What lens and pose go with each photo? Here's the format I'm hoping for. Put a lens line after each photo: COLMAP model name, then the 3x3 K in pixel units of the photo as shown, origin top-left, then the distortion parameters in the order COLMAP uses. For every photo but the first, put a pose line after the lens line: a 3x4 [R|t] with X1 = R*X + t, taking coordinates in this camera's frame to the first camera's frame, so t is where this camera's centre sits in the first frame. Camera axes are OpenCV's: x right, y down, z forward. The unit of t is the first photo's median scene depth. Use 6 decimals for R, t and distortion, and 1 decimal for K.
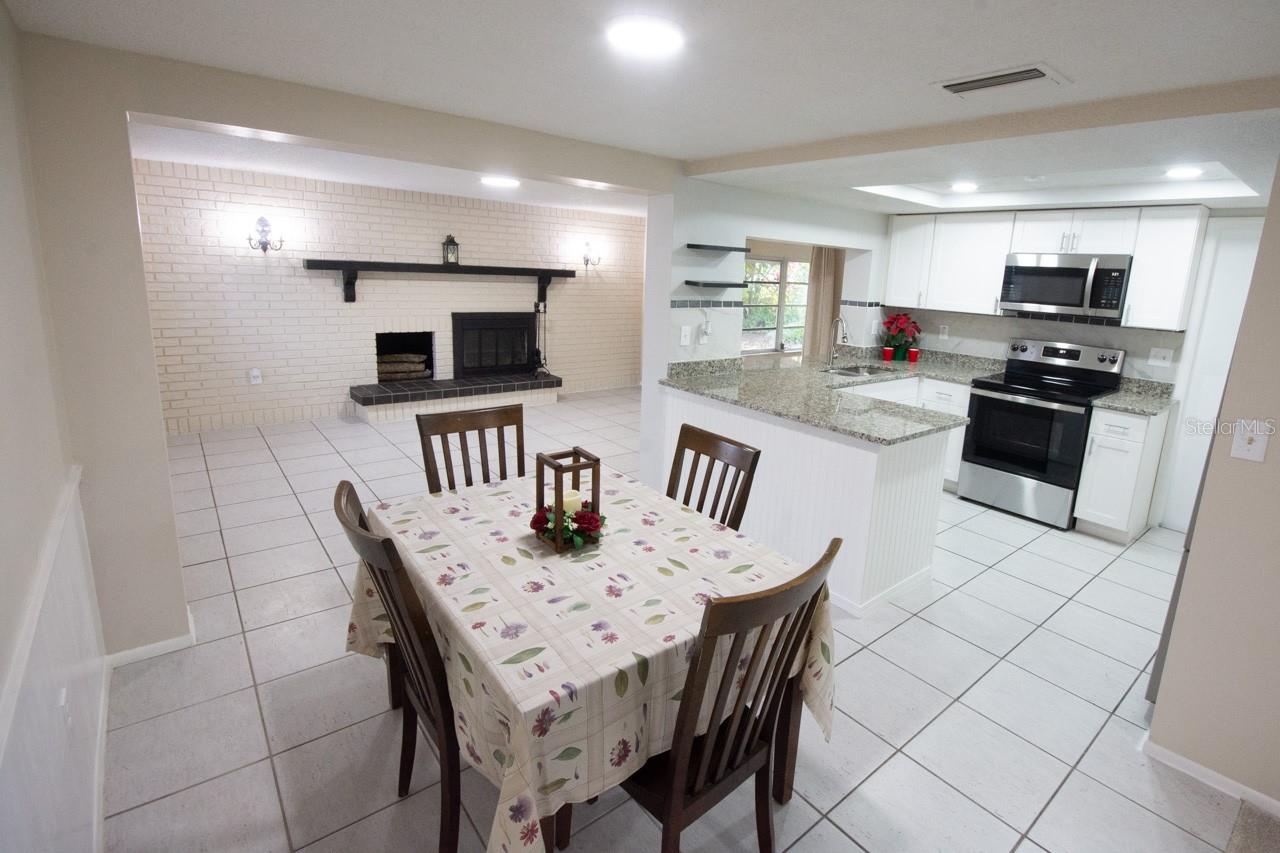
lens RADIAL K [[611.9, 0, 696.8], [0, 611.9, 391.2], [0, 0, 1]] dist [-0.007851, 0.000441]
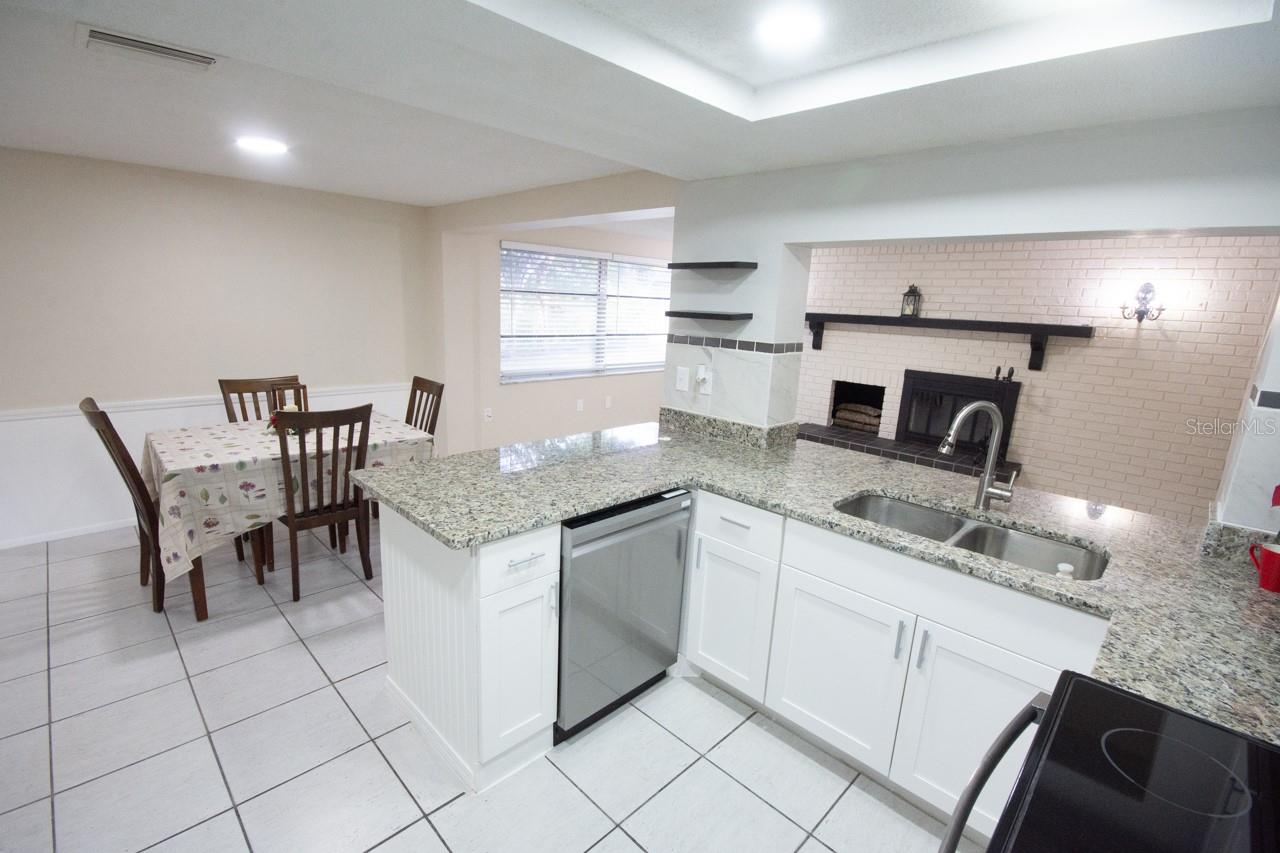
lens RADIAL K [[579.0, 0, 625.7], [0, 579.0, 438.0], [0, 0, 1]] dist [-0.002479, -0.003232]
pose [[0.046539, 0.183533, -0.981911, 0.659112], [-0.233420, 0.957761, 0.167956, -0.111382], [0.971262, 0.221381, 0.087413, 0.770738]]
